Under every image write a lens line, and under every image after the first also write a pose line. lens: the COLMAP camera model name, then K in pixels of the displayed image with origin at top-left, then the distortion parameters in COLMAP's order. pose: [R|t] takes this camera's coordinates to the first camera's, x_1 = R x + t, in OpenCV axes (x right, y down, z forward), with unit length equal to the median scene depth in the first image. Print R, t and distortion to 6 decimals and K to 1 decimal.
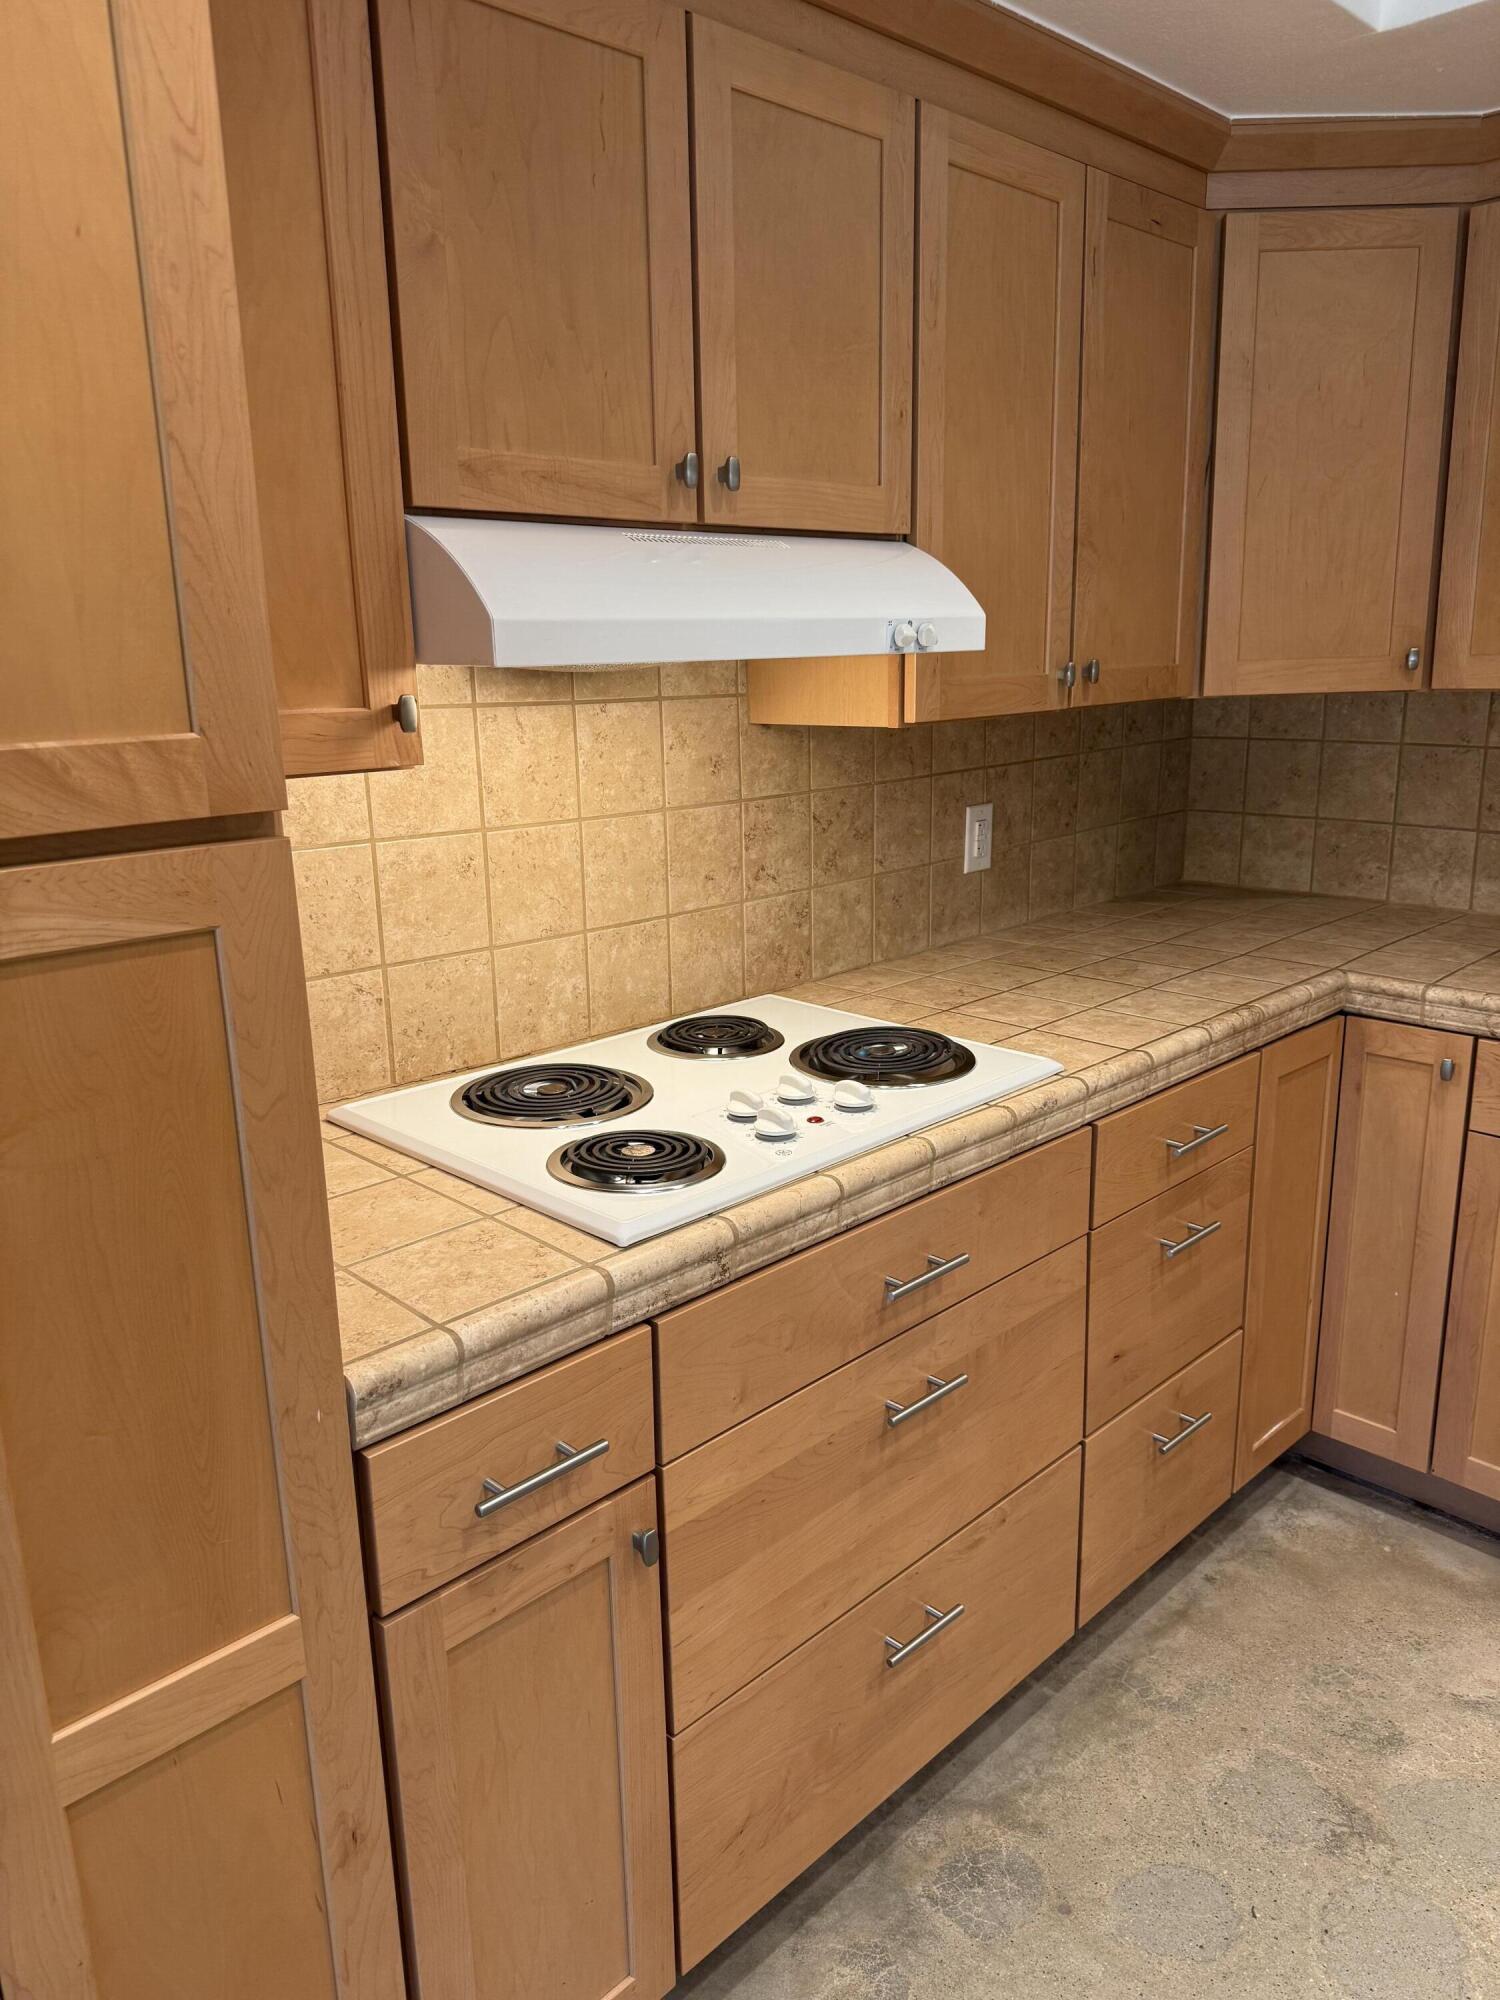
lens RADIAL K [[1392.9, 0, 750.0], [0, 1392.9, 1000.0], [0, 0, 1]] dist [0.161558, -0.321612]
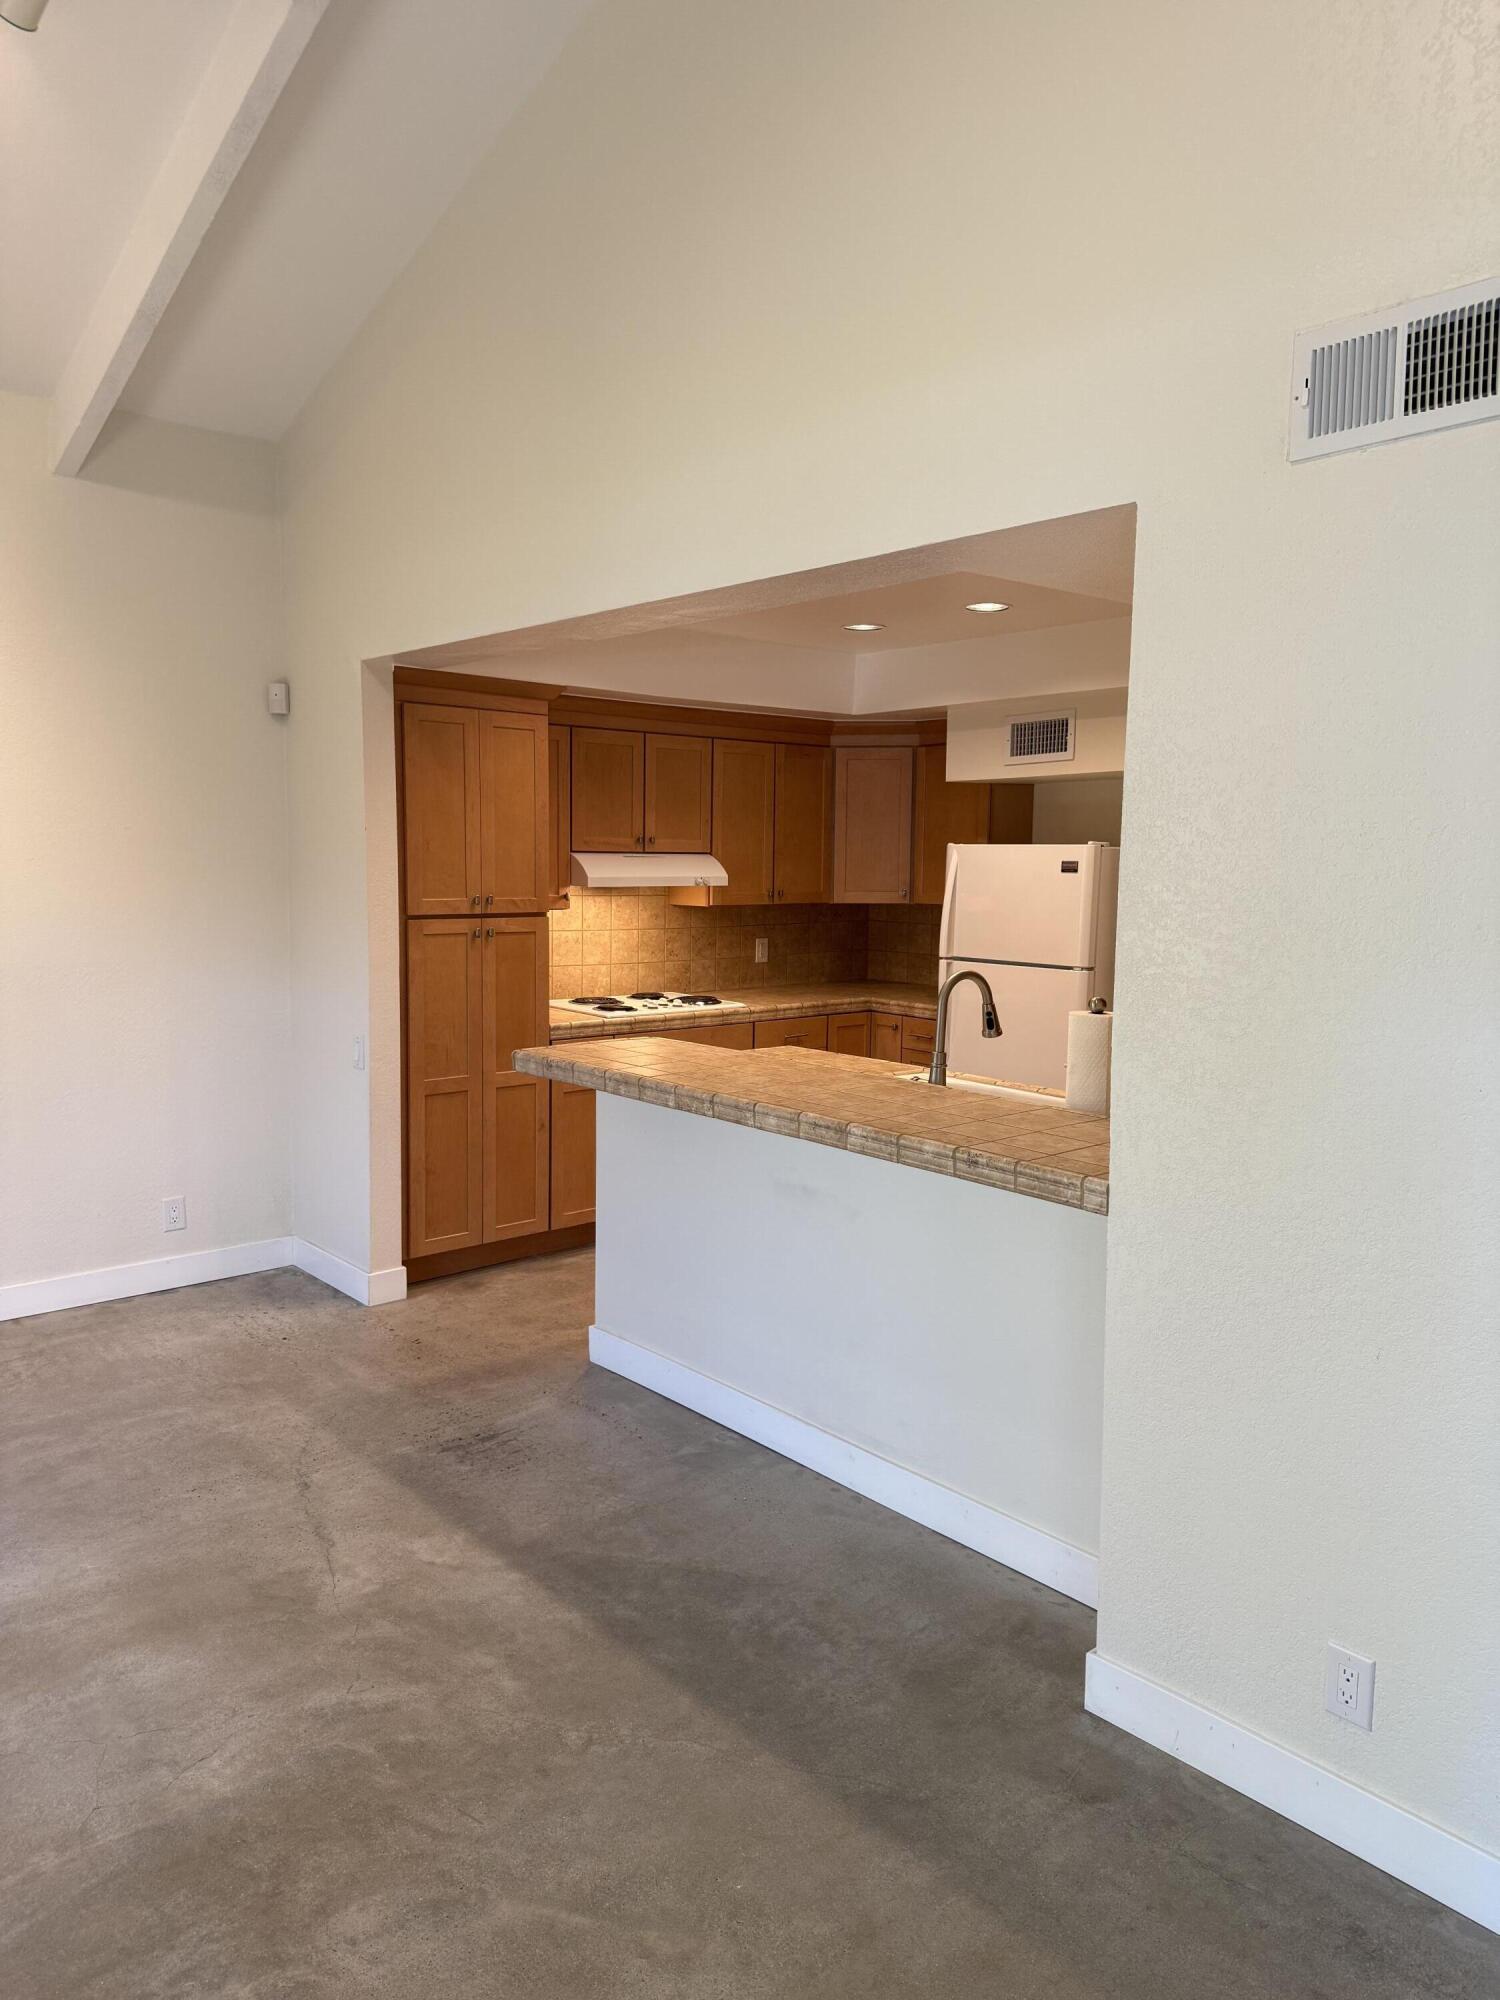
lens RADIAL K [[1398.1, 0, 750.0], [0, 1398.1, 1000.0], [0, 0, 1]] dist [-0.004167, -0.003342]
pose [[0.997042, 0.040890, -0.065078, 0.447919], [-0.049648, 0.989016, -0.139221, 0.500455], [0.058670, 0.142040, 0.988121, -2.328105]]
